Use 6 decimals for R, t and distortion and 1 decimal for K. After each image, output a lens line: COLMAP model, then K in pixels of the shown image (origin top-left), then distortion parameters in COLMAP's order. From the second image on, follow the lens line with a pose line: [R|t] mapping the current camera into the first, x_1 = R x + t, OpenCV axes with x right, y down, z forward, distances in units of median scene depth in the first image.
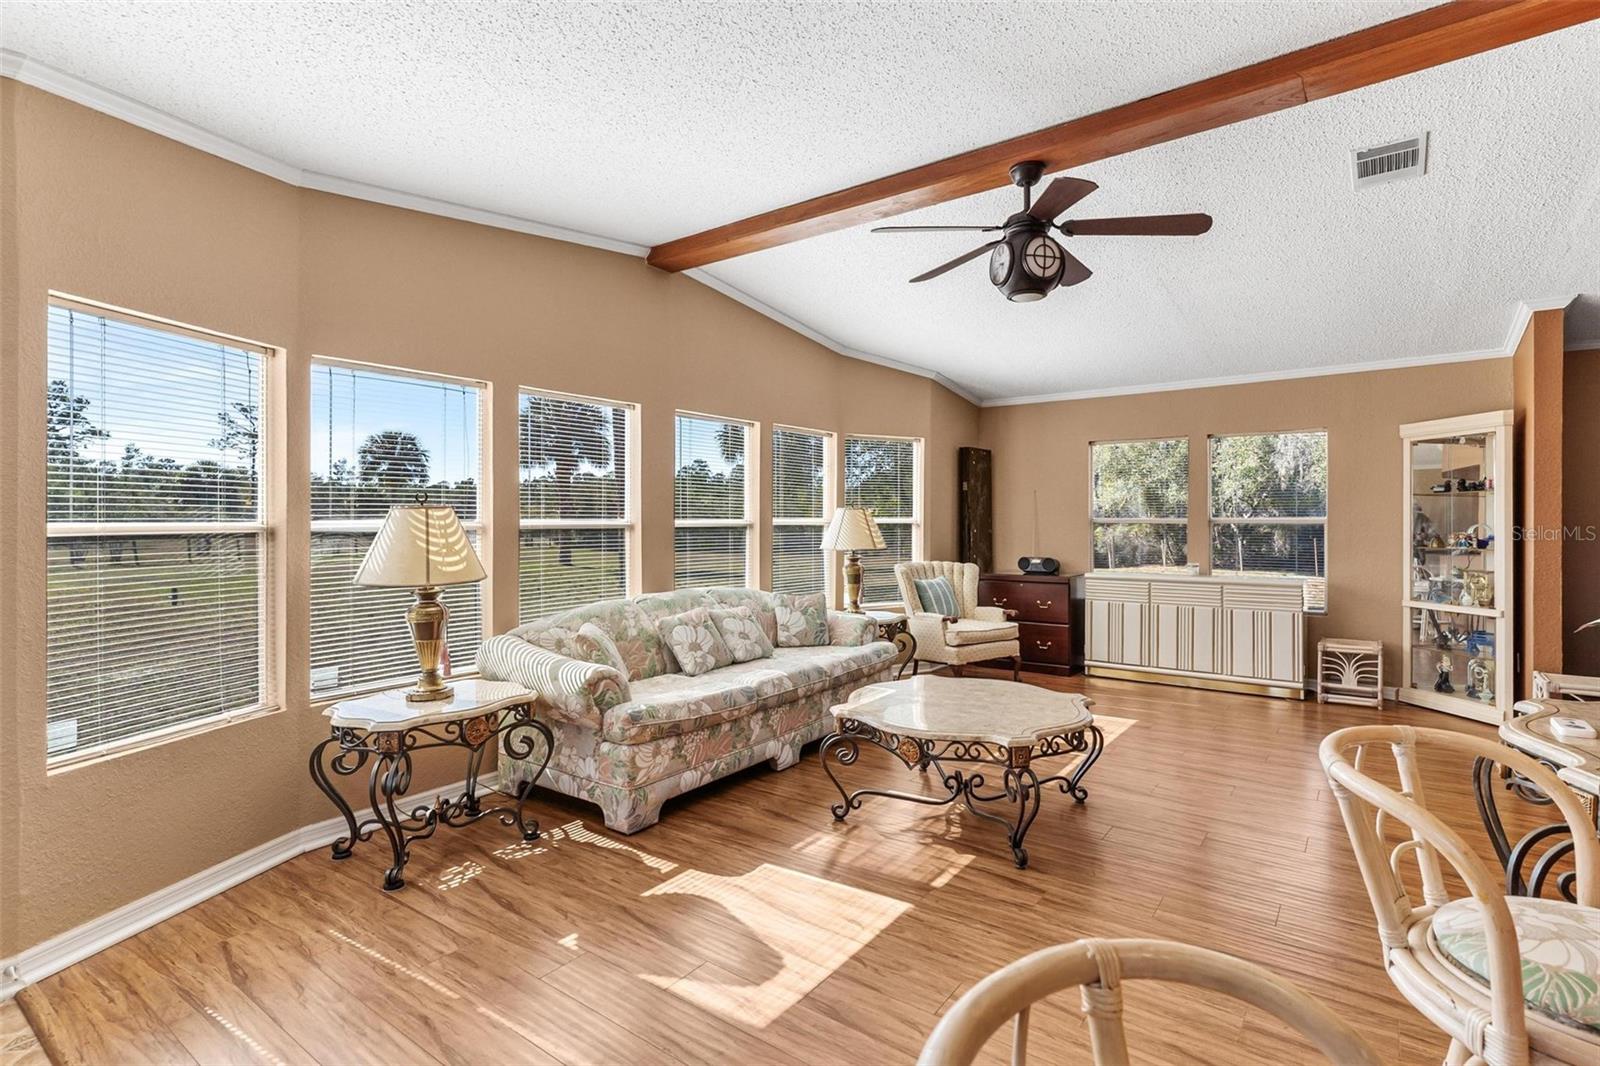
lens RADIAL K [[780.7, 0, 796.7], [0, 780.7, 523.0], [0, 0, 1]] dist [0.004577, -0.001520]
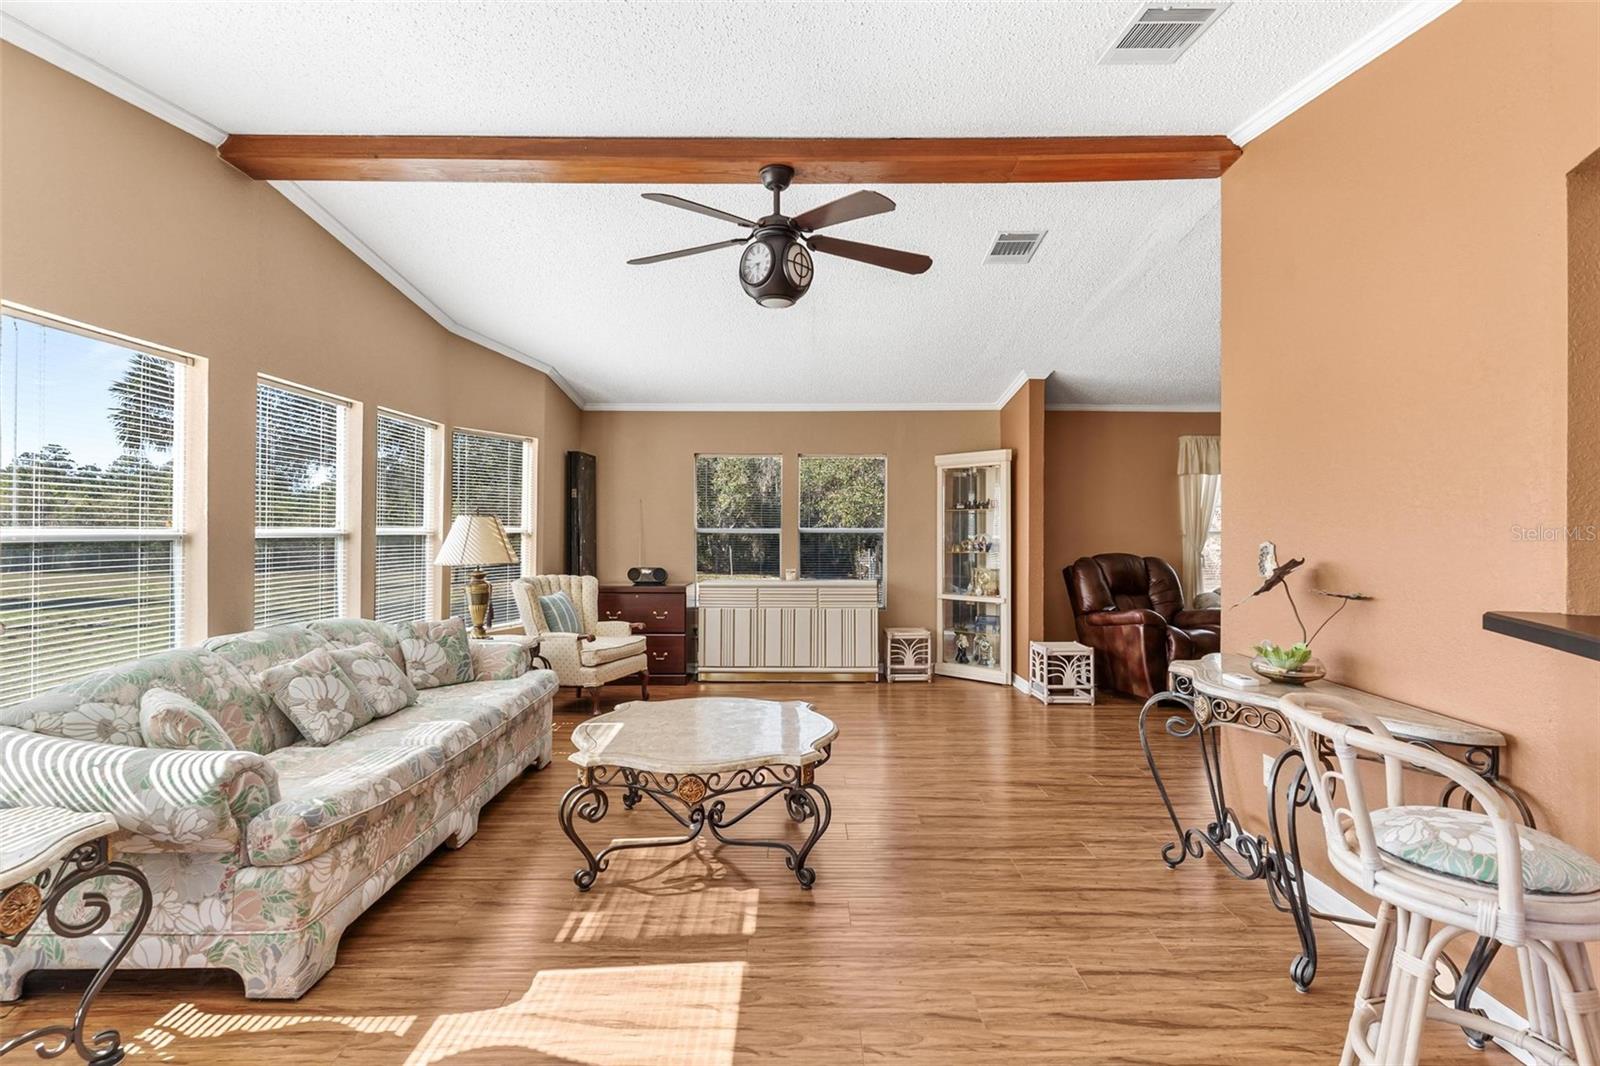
lens RADIAL K [[780.7, 0, 799.0], [0, 780.7, 527.2], [0, 0, 1]] dist [0.004577, -0.001520]
pose [[0.800584, 0.004823, 0.599201, -0.203673], [-0.000668, 0.999974, -0.007157, -0.000026], [-0.599220, 0.005329, 0.800567, 0.150735]]
